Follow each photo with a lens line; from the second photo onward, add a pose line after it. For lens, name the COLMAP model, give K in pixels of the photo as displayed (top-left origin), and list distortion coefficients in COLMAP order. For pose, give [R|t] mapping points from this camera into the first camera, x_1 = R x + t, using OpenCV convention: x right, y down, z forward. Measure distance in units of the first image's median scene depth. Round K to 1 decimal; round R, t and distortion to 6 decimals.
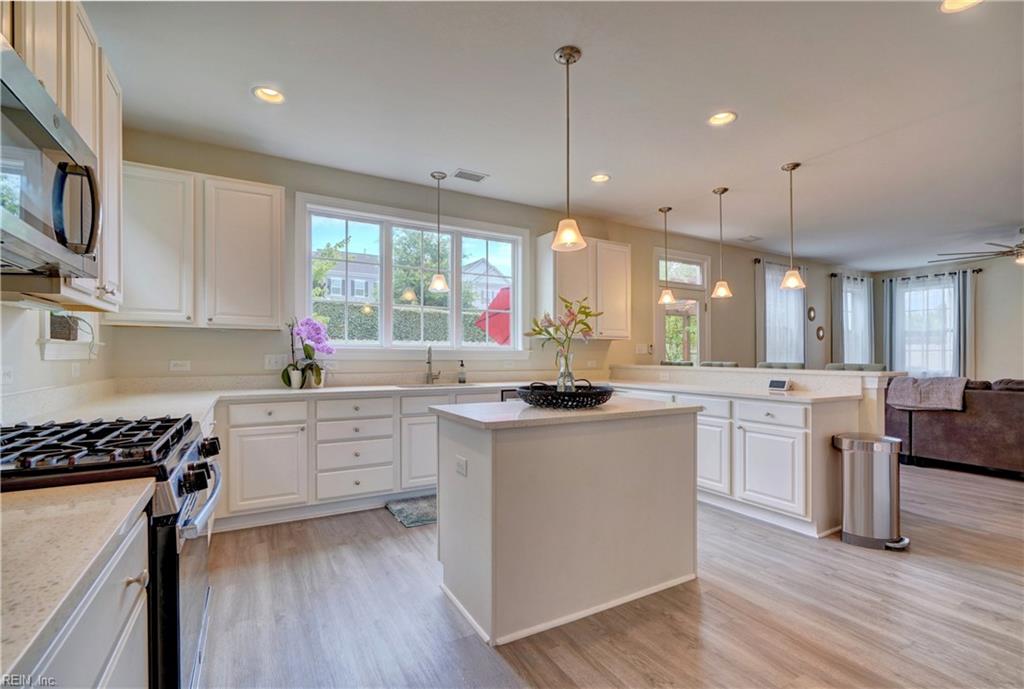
lens RADIAL K [[460.1, 0, 512.0], [0, 460.1, 344.5], [0, 0, 1]] dist [-0.001787, -0.000239]
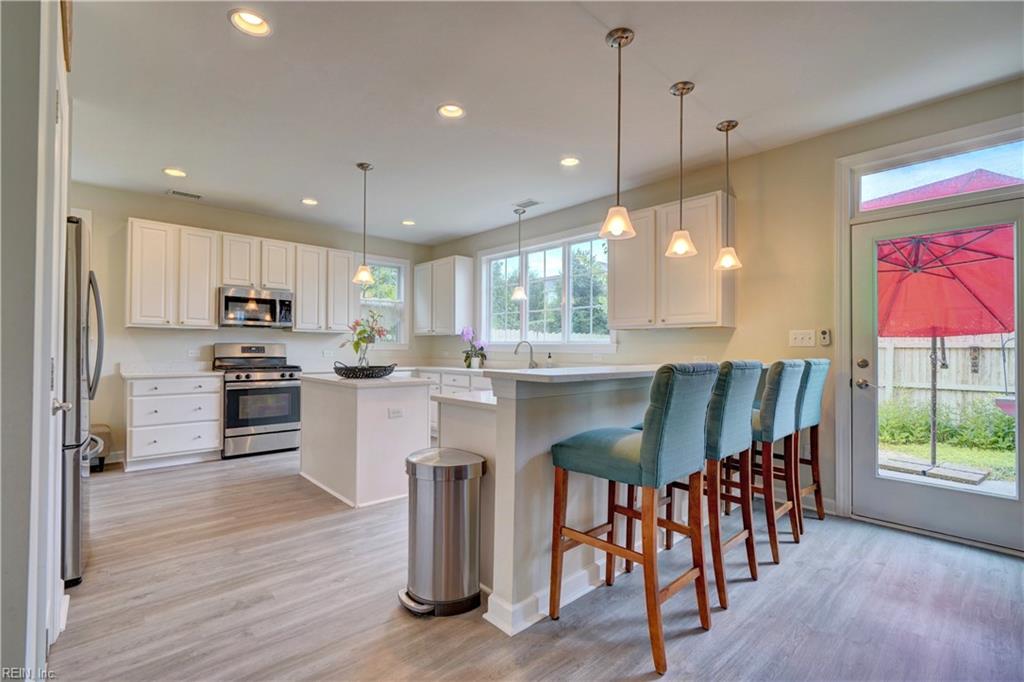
lens RADIAL K [[455.1, 0, 512.0], [0, 455.1, 341.0], [0, 0, 1]] dist [0.000235, 0.005377]
pose [[0.233980, -0.014816, -0.972129, 1.545687], [0.021174, 0.999724, -0.010140, 0.020421], [0.972011, -0.018211, 0.234229, 0.953374]]
